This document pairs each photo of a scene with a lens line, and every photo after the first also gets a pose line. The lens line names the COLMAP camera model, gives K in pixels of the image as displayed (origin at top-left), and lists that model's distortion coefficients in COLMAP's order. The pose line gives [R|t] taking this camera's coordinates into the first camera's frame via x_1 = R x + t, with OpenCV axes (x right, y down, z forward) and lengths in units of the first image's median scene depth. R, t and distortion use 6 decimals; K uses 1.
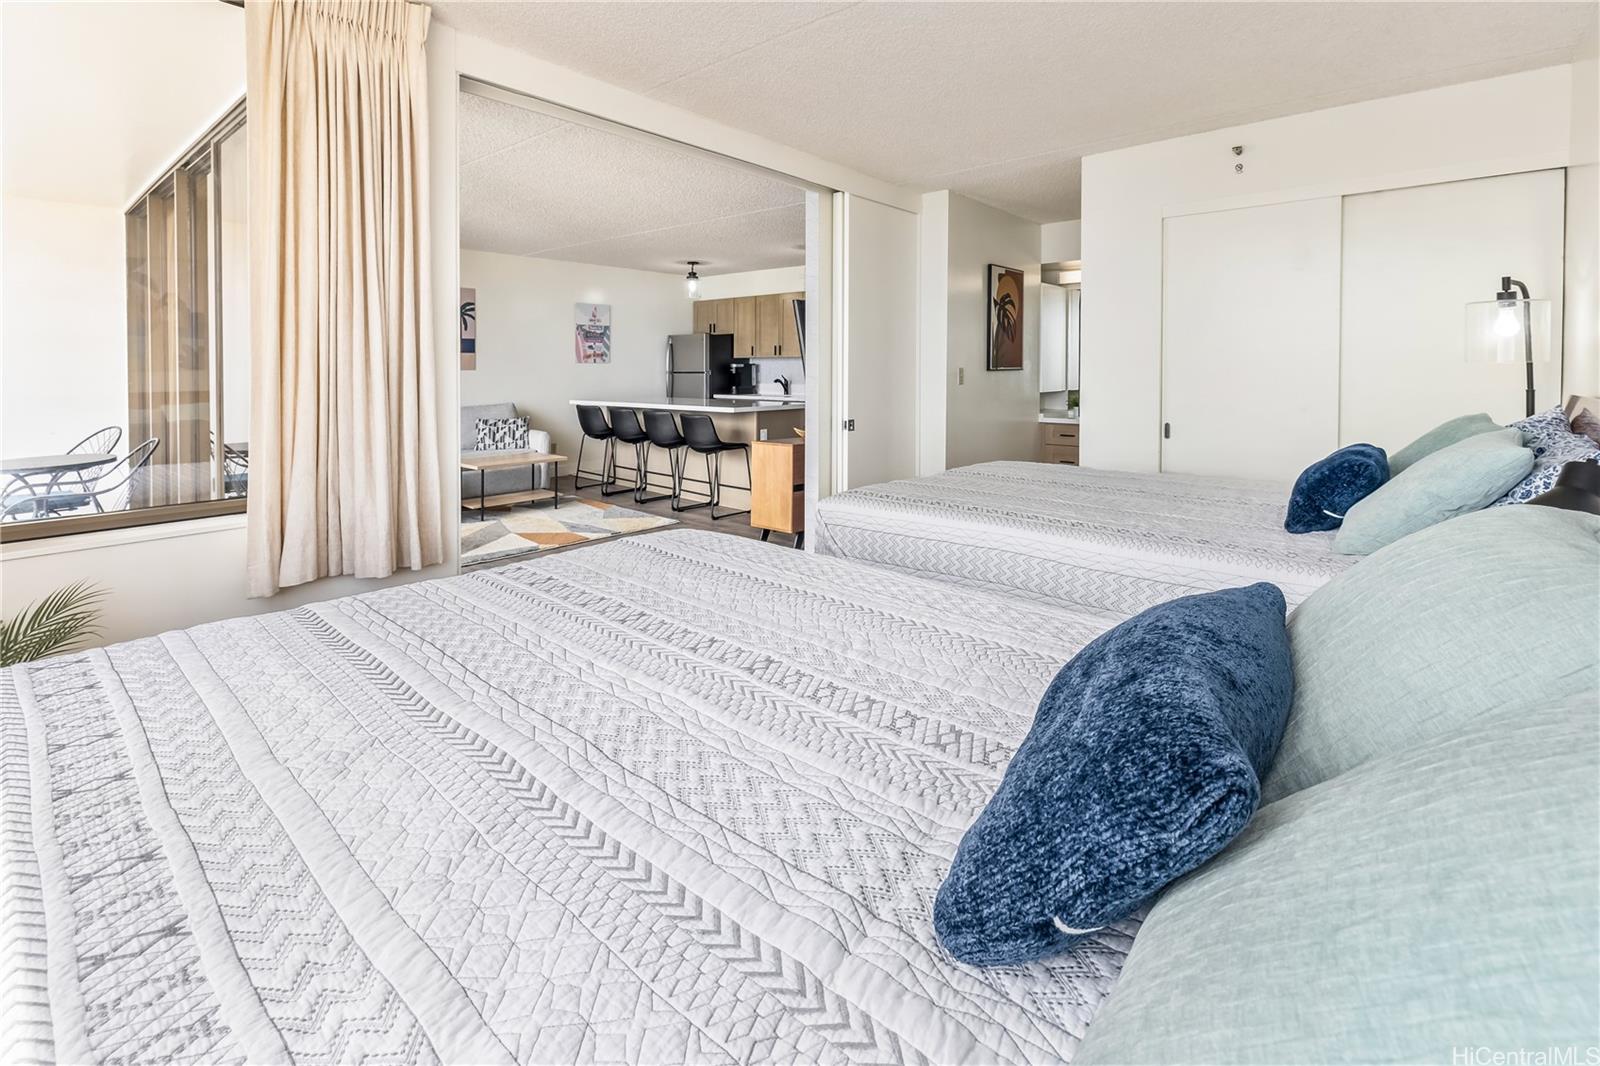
lens RADIAL K [[738.9, 0, 801.6], [0, 738.9, 364.8], [0, 0, 1]] dist [-0.001829, 0.001044]
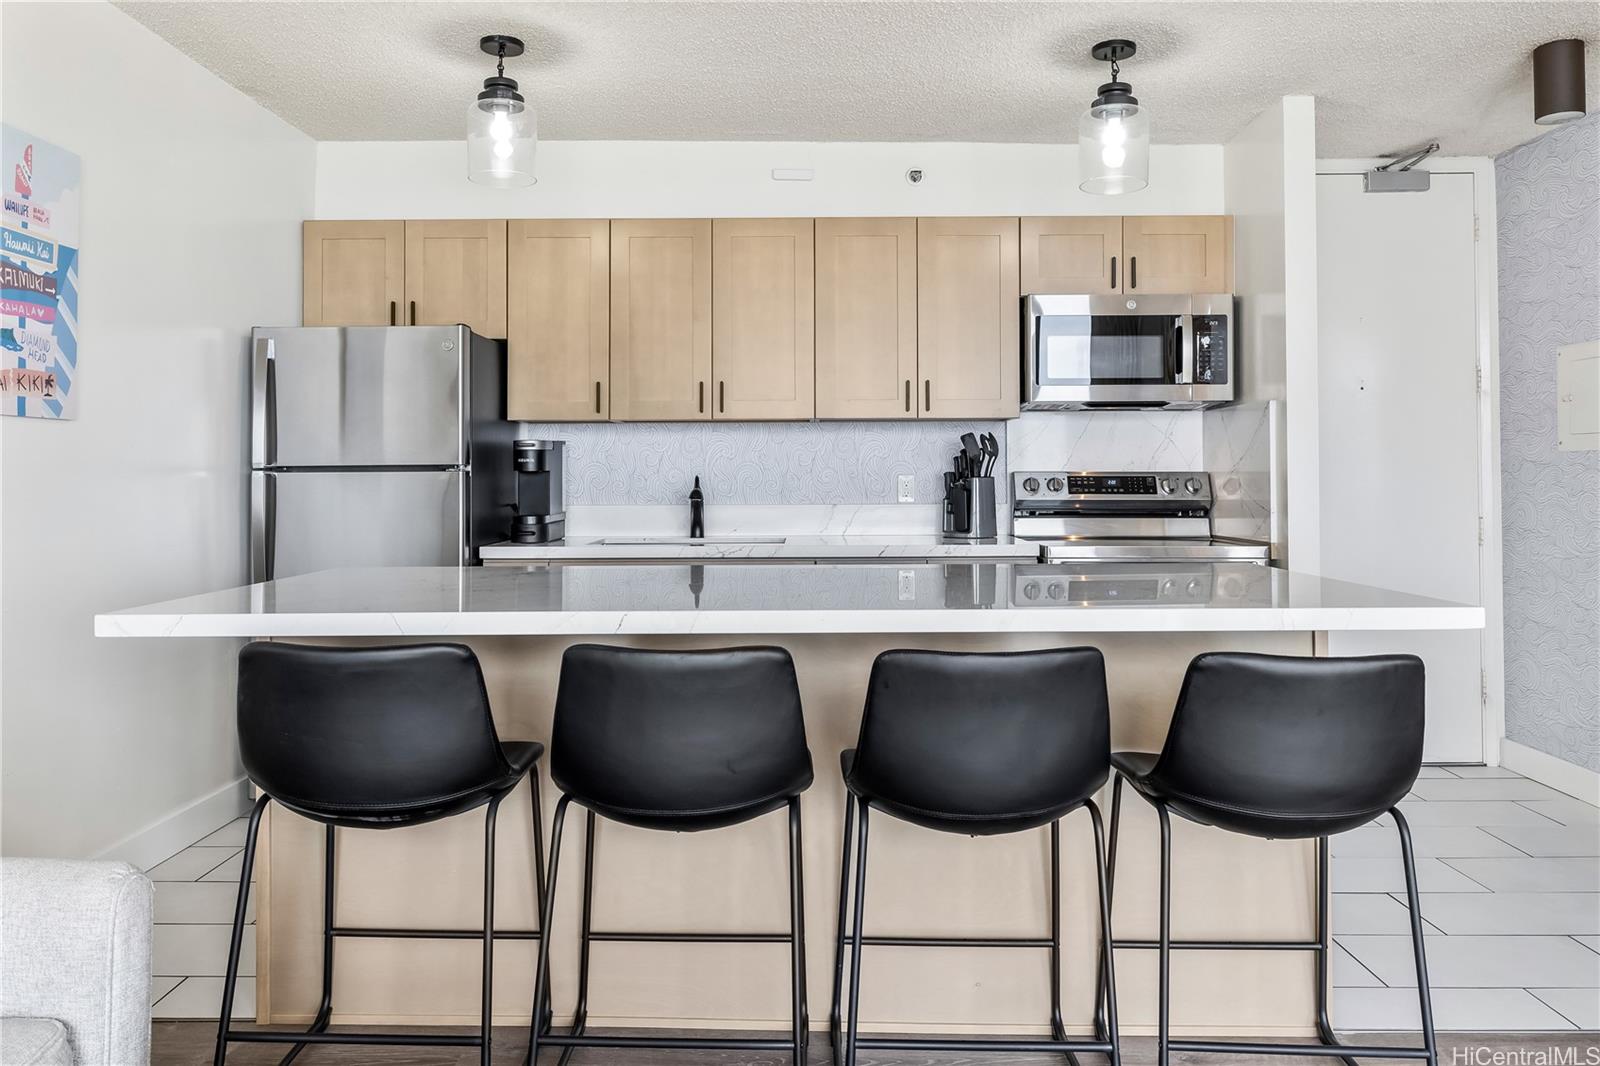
lens RADIAL K [[1150.4, 0, 826.4], [0, 1150.4, 449.0], [0, 0, 1]] dist [-0.001773, 0.002433]
pose [[0.755481, 0.013935, 0.655022, -0.322288], [0.001122, 0.999745, -0.022563, 0.014071], [-0.655170, 0.017781, 0.755273, 0.616203]]
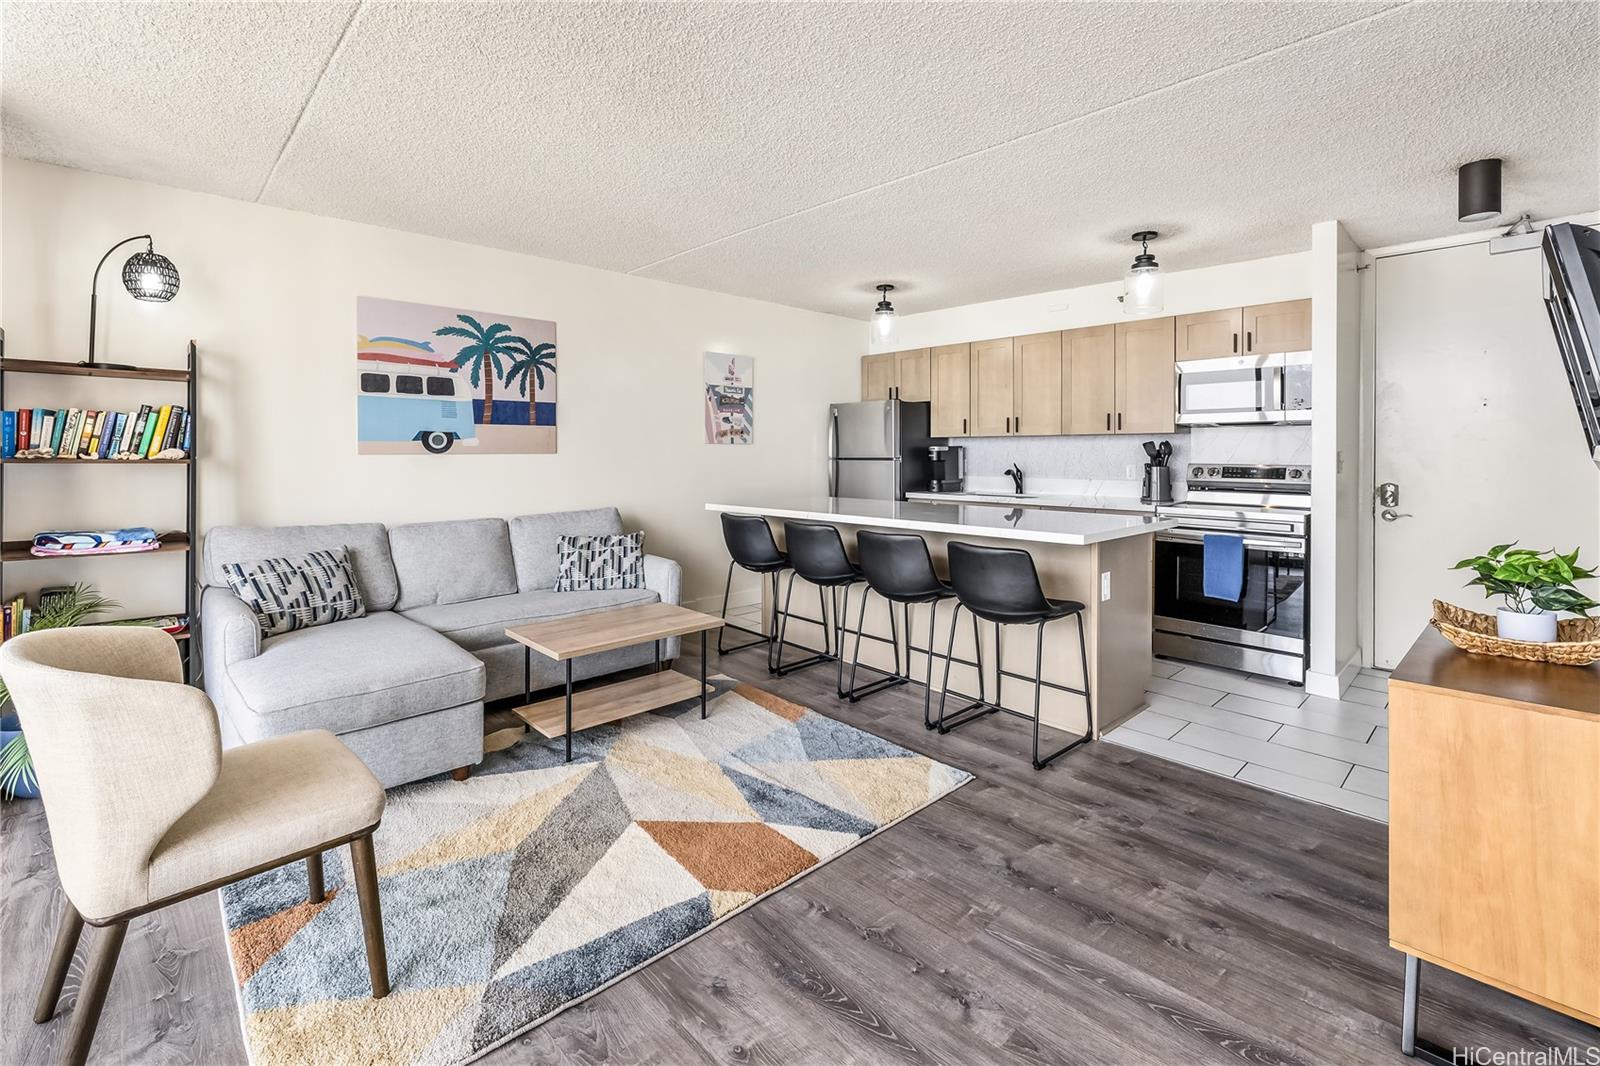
lens RADIAL K [[715.6, 0, 793.9], [0, 715.6, 454.1], [0, 0, 1]] dist [-0.000761, -0.000182]
pose [[0.995050, 0.002811, -0.099339, -0.163236], [-0.002437, 0.999989, 0.003884, 0.004063], [0.099348, -0.003622, 0.995046, 0.374414]]
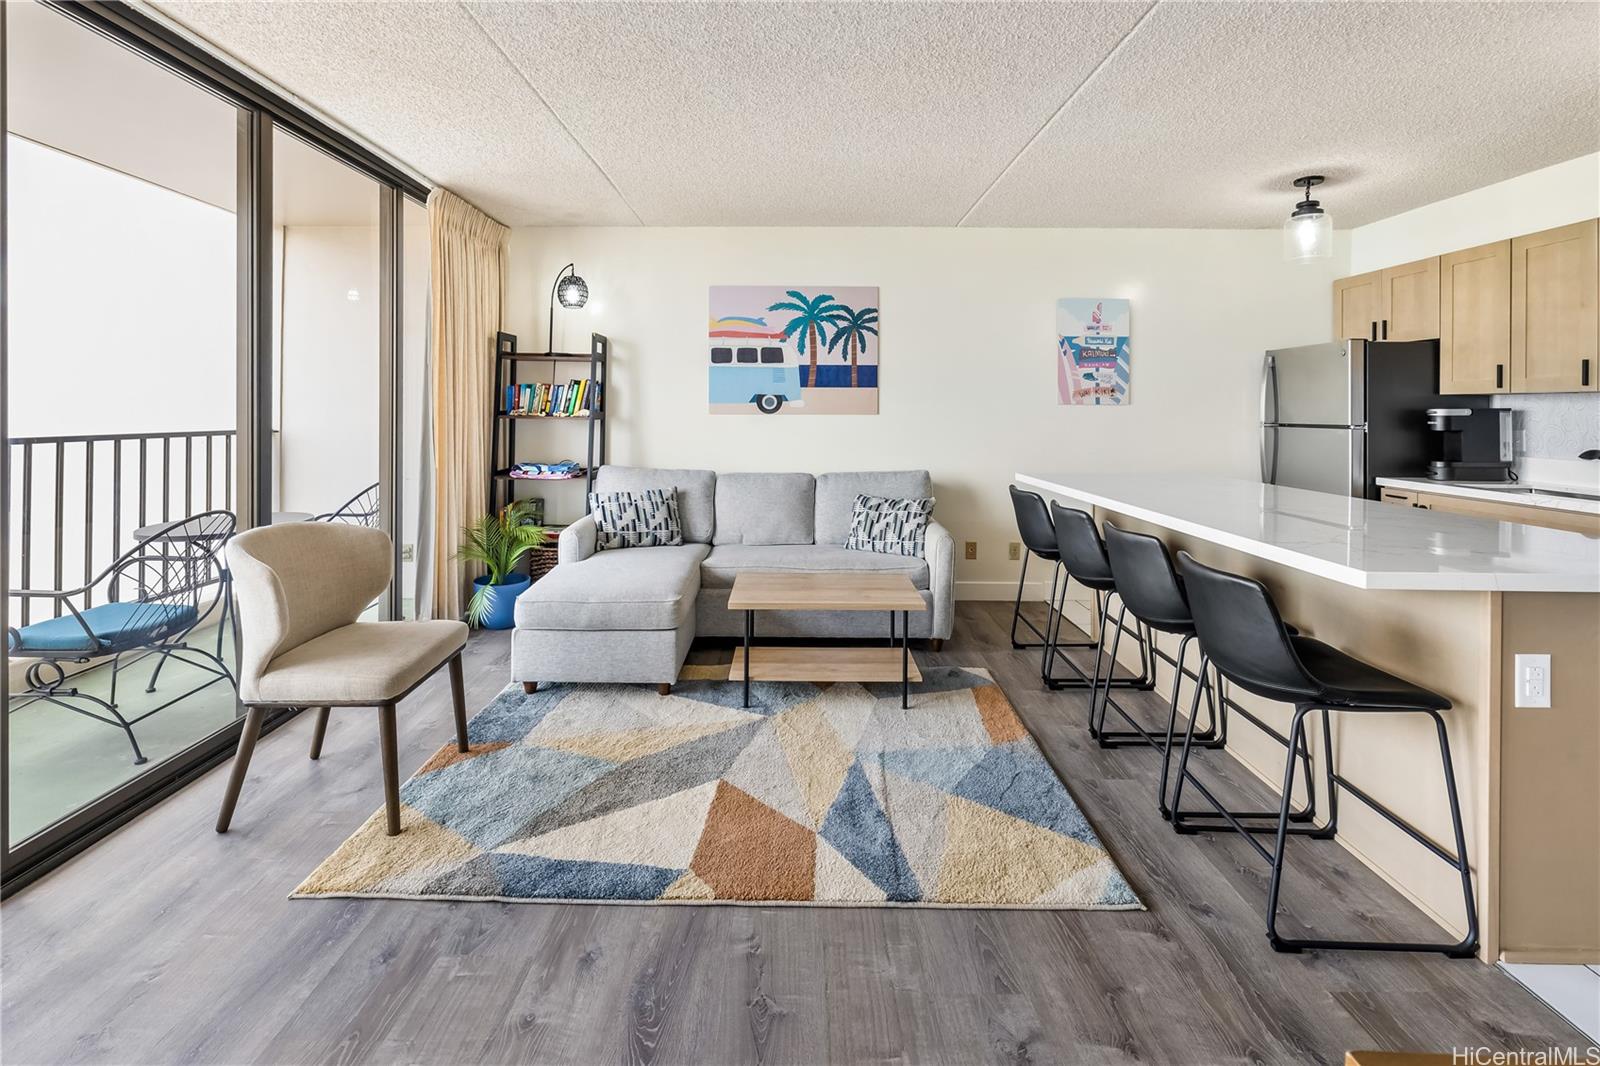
lens RADIAL K [[715.5, 0, 787.4], [0, 715.5, 405.9], [0, 0, 1]] dist [0.002102, -0.000266]
pose [[0.648063, 0.004324, -0.761575, -0.022080], [-0.006681, 0.999978, -0.000007, 0.000050], [0.761558, 0.005093, 0.648077, 0.478356]]
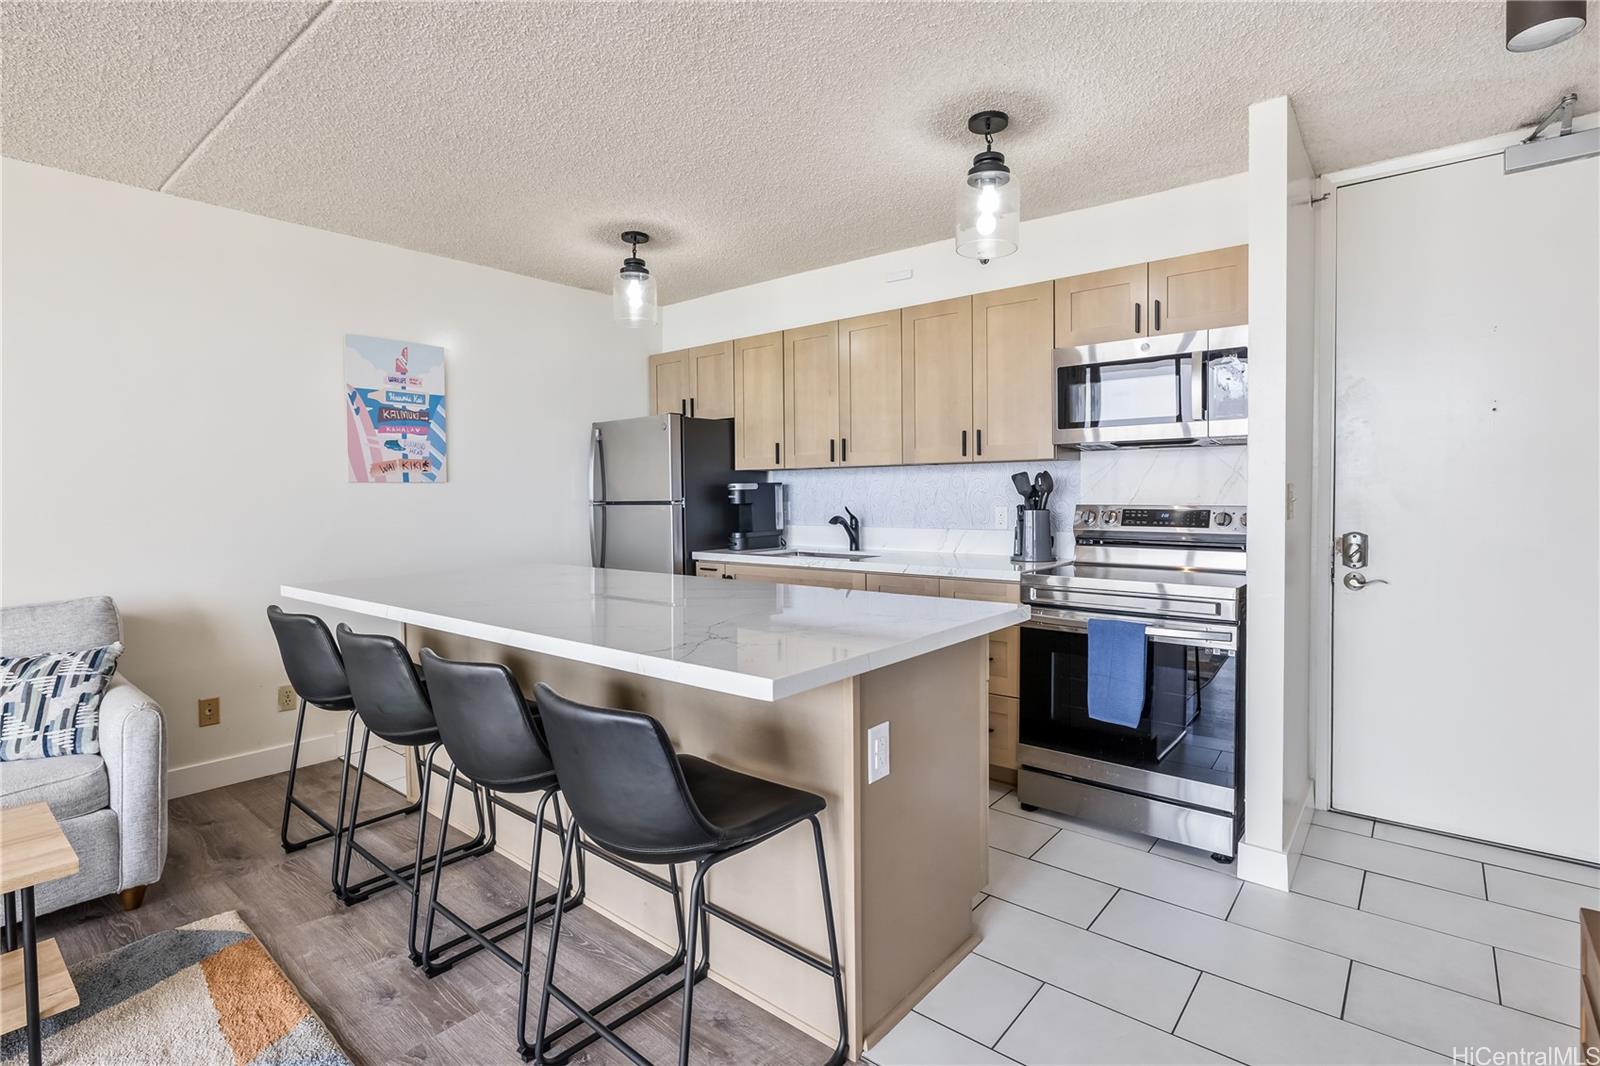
lens RADIAL K [[778.6, 0, 814.8], [0, 778.6, 513.0], [0, 0, 1]] dist [-0.009423, 0.001401]
pose [[0.999556, -0.009403, 0.028276, -0.061061], [0.008583, 0.999543, 0.028984, 0.004063], [-0.028536, -0.028729, 0.999180, 0.556487]]
